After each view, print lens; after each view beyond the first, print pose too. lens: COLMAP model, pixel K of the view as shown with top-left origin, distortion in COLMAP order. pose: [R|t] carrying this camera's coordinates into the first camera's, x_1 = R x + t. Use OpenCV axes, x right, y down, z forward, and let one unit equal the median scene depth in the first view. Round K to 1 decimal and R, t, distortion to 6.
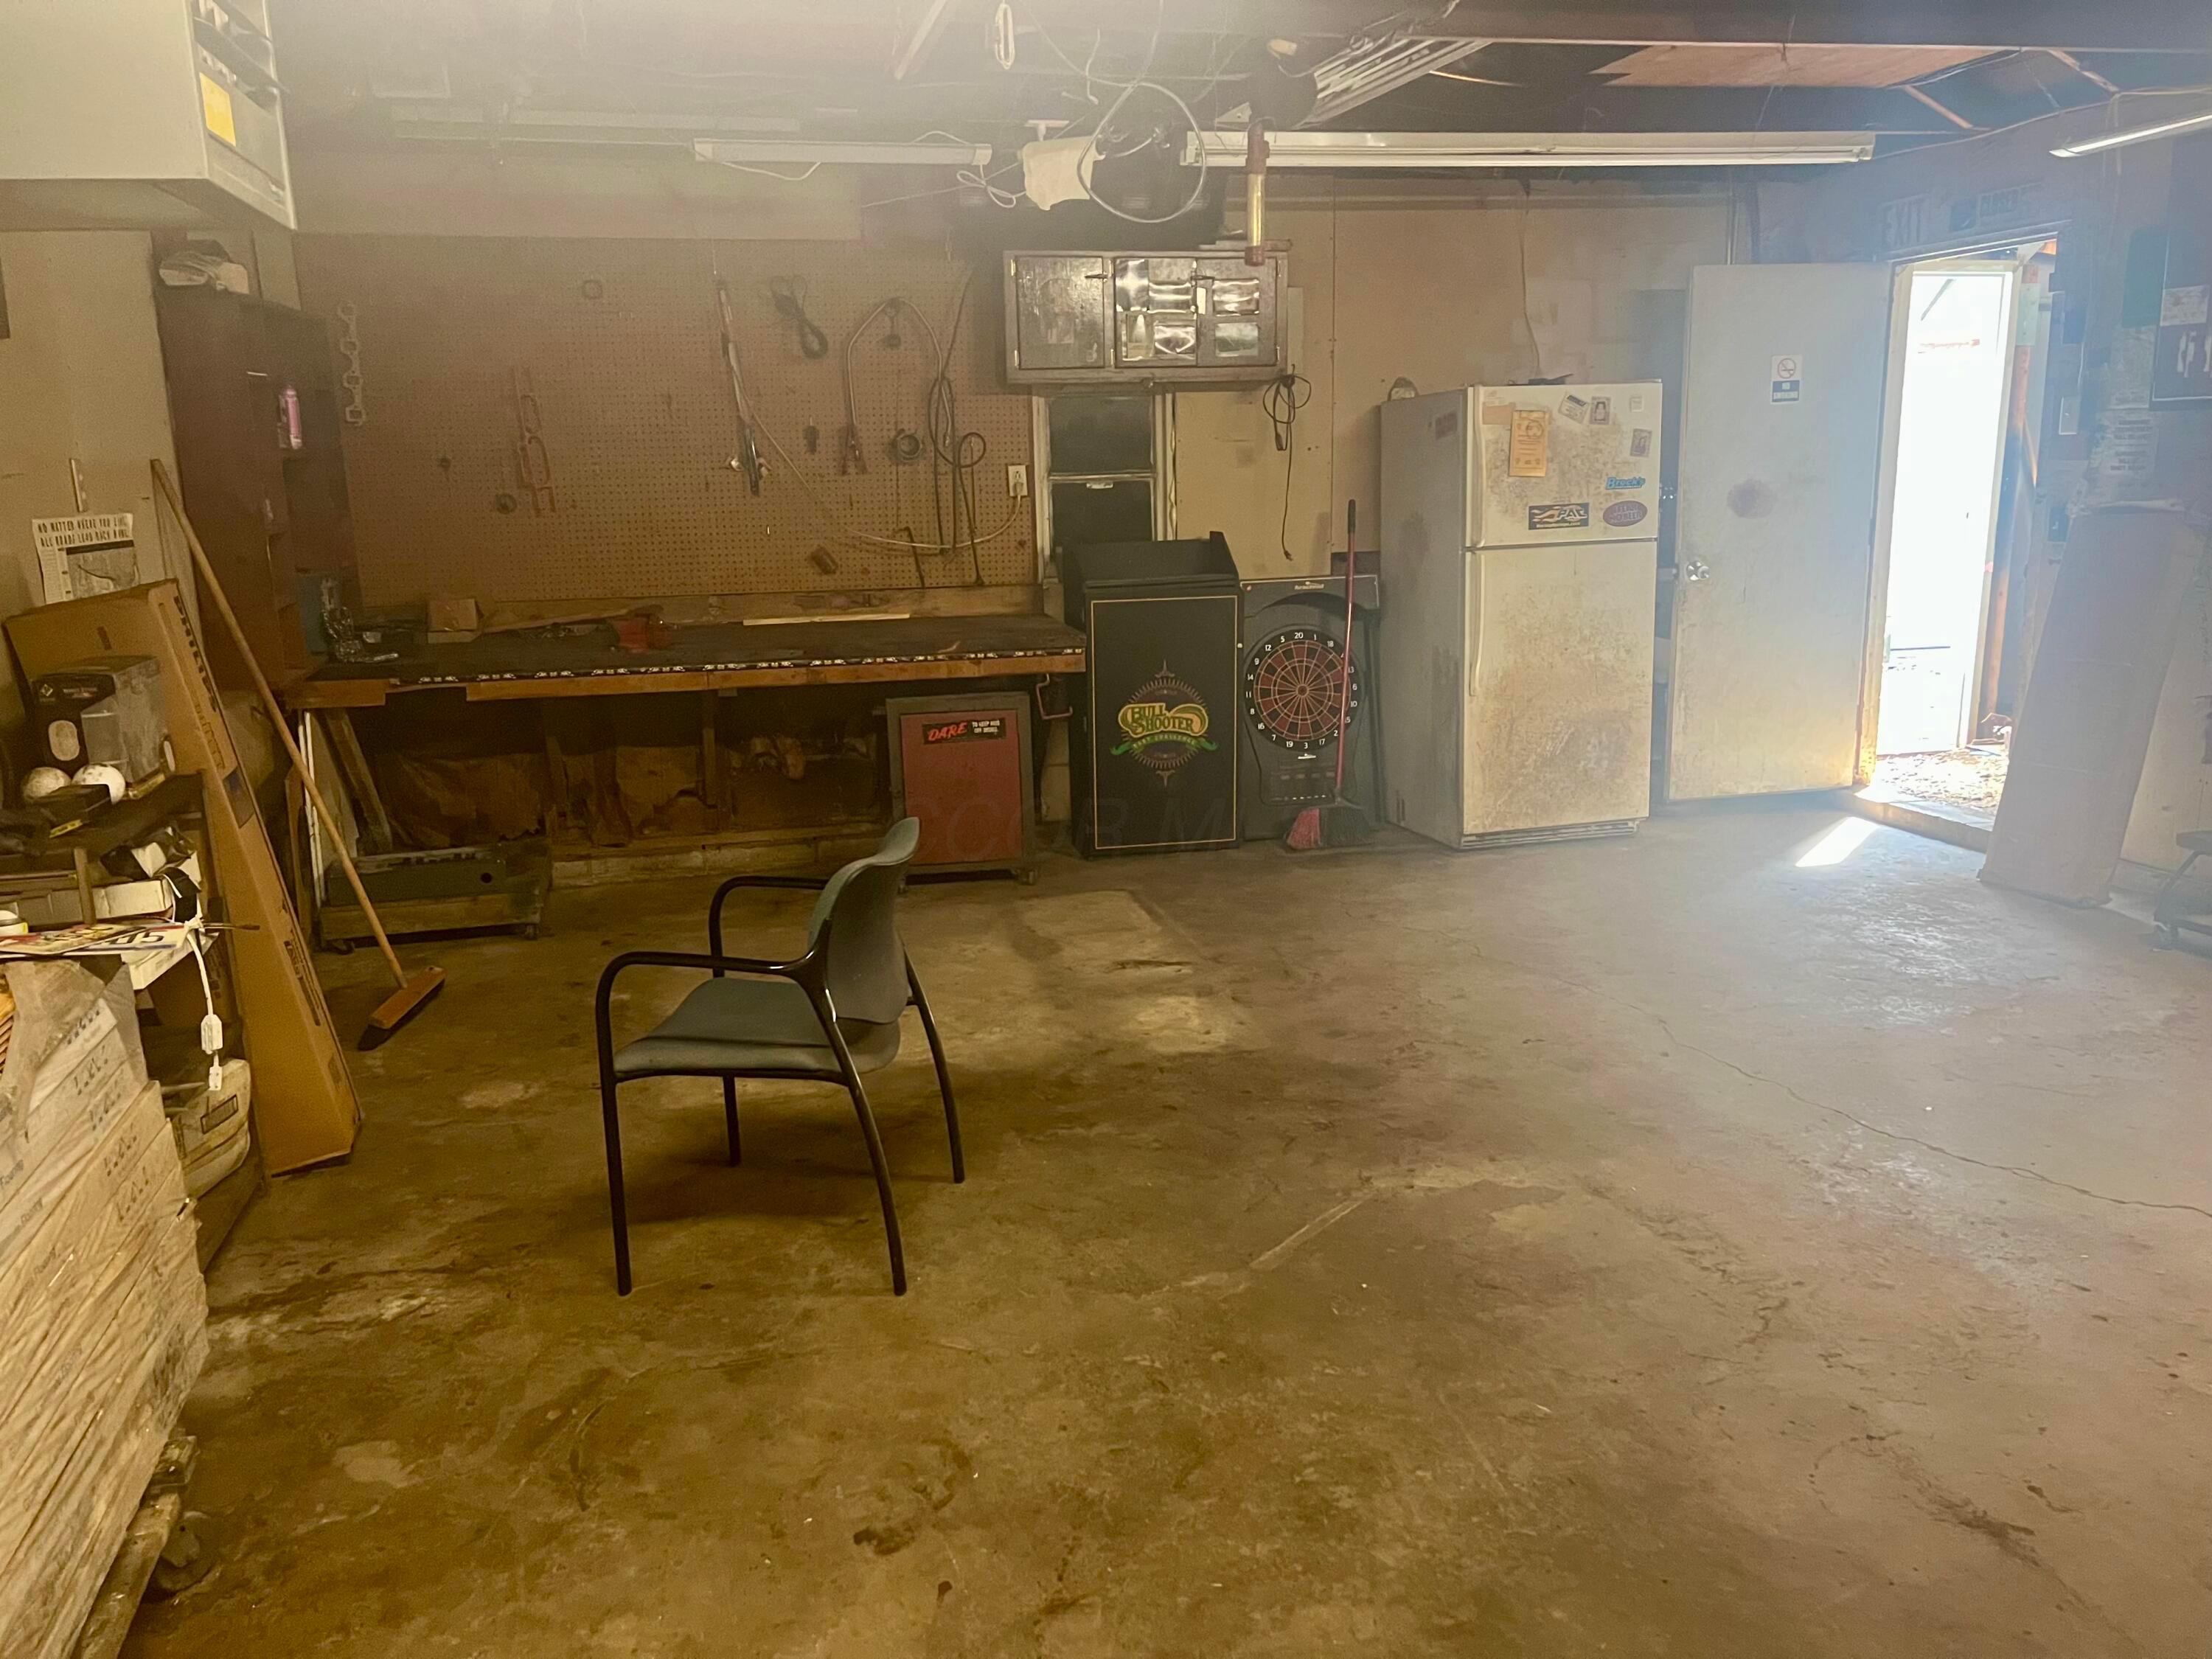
lens RADIAL K [[1659.2, 0, 1102.1], [0, 1659.2, 831.8], [0, 0, 1]] dist [0.066828, -0.071241]
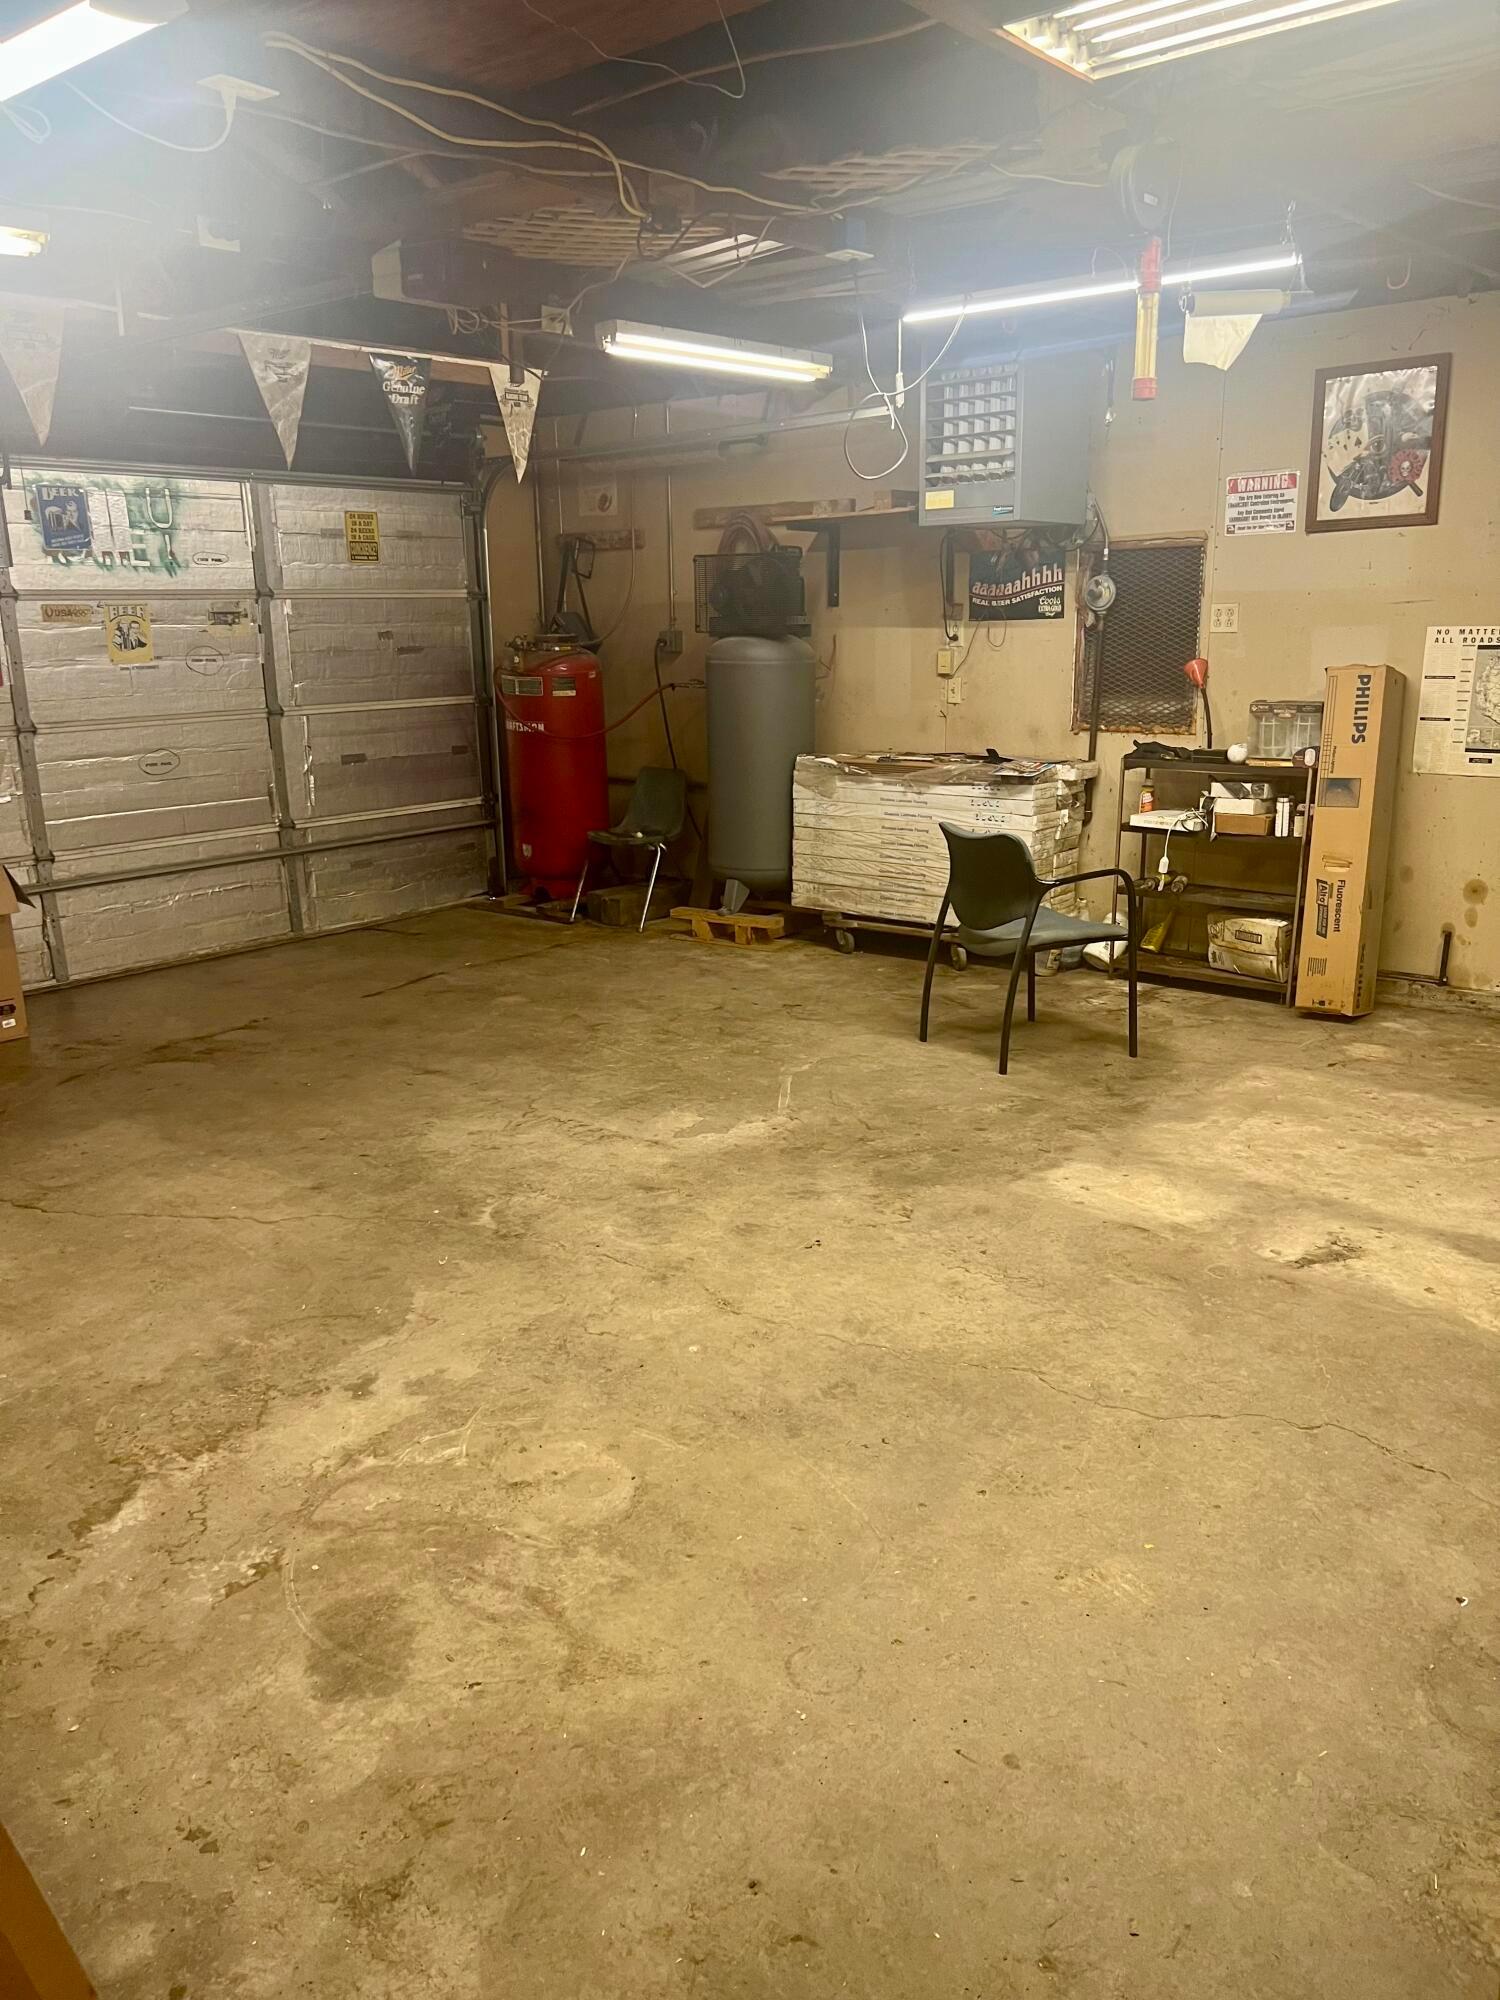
lens RADIAL K [[1500.2, 0, 742.7], [0, 1500.2, 1011.9], [0, 0, 1]] dist [0.066828, -0.071241]
pose [[-0.813193, 0.187405, -0.550996, 0.533405], [-0.089003, 0.895557, 0.435954, -0.266120], [0.575149, 0.403555, -0.711581, 1.101991]]
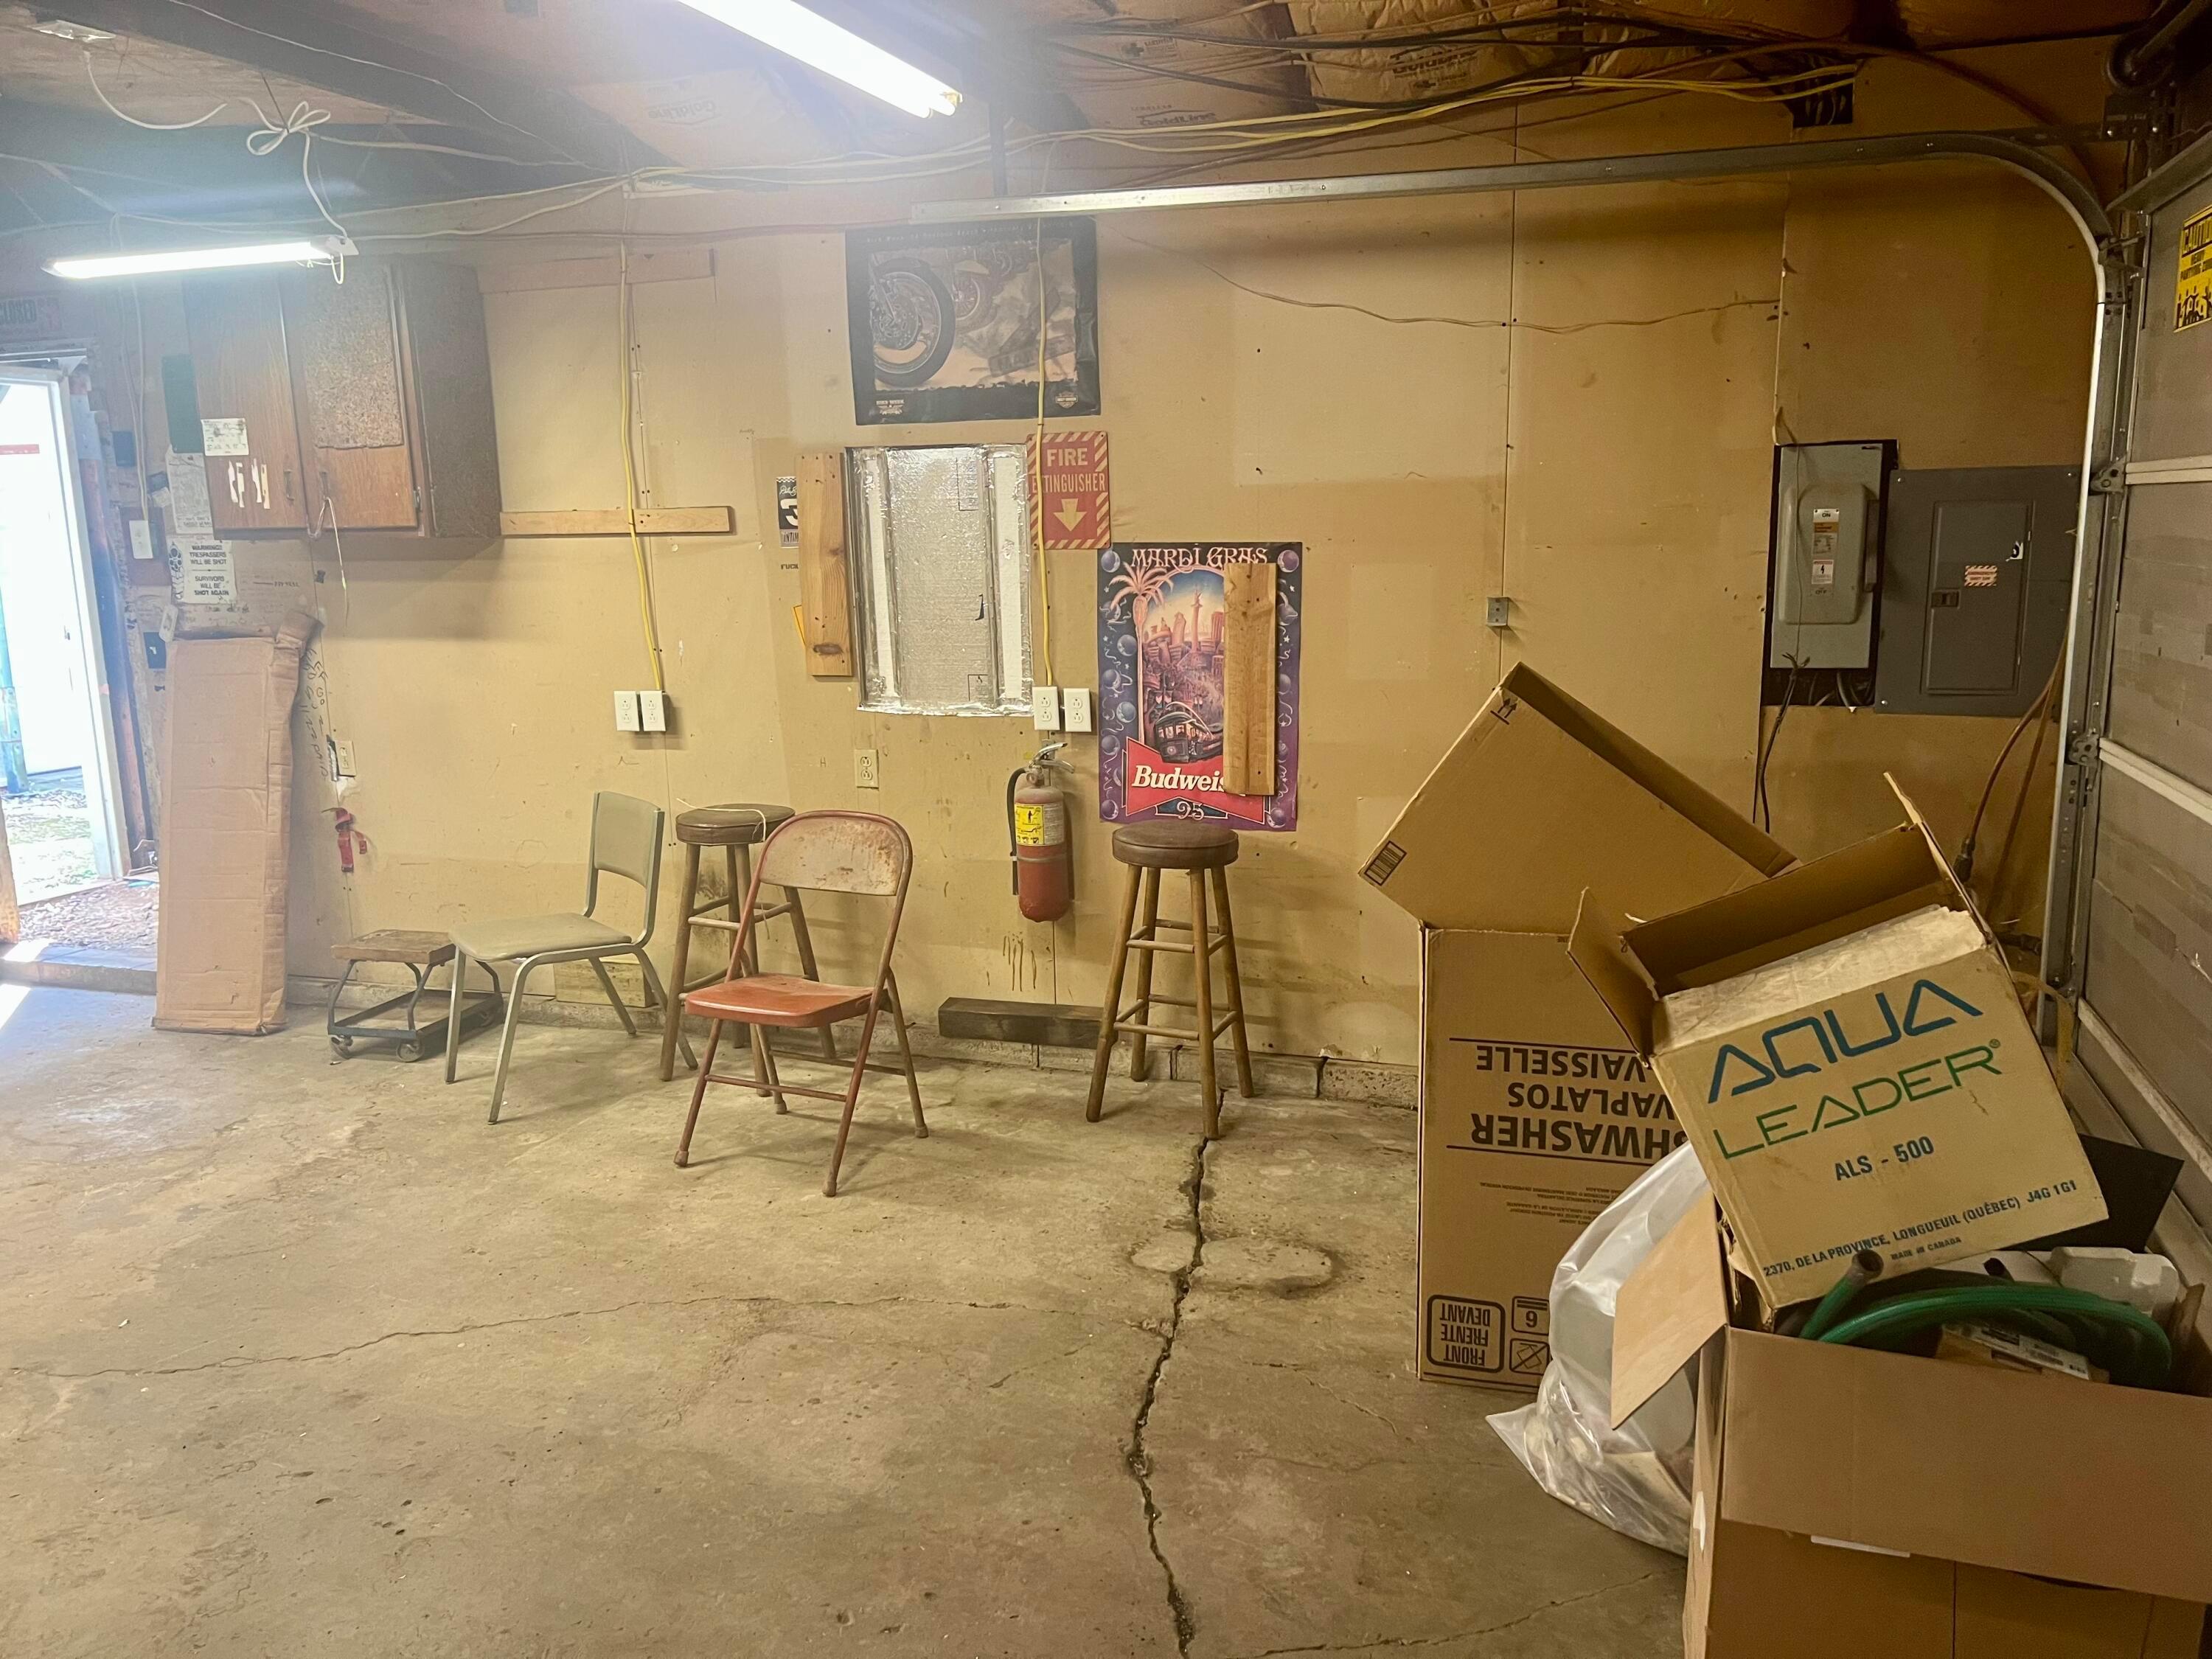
lens RADIAL K [[1659.2, 0, 1102.1], [0, 1659.2, 831.8], [0, 0, 1]] dist [0.066828, -0.071241]
pose [[0.544566, -0.148234, 0.825515, 0.048197], [0.189367, 0.980573, 0.051157, -0.025571], [-0.817061, 0.128467, 0.562057, 0.024187]]
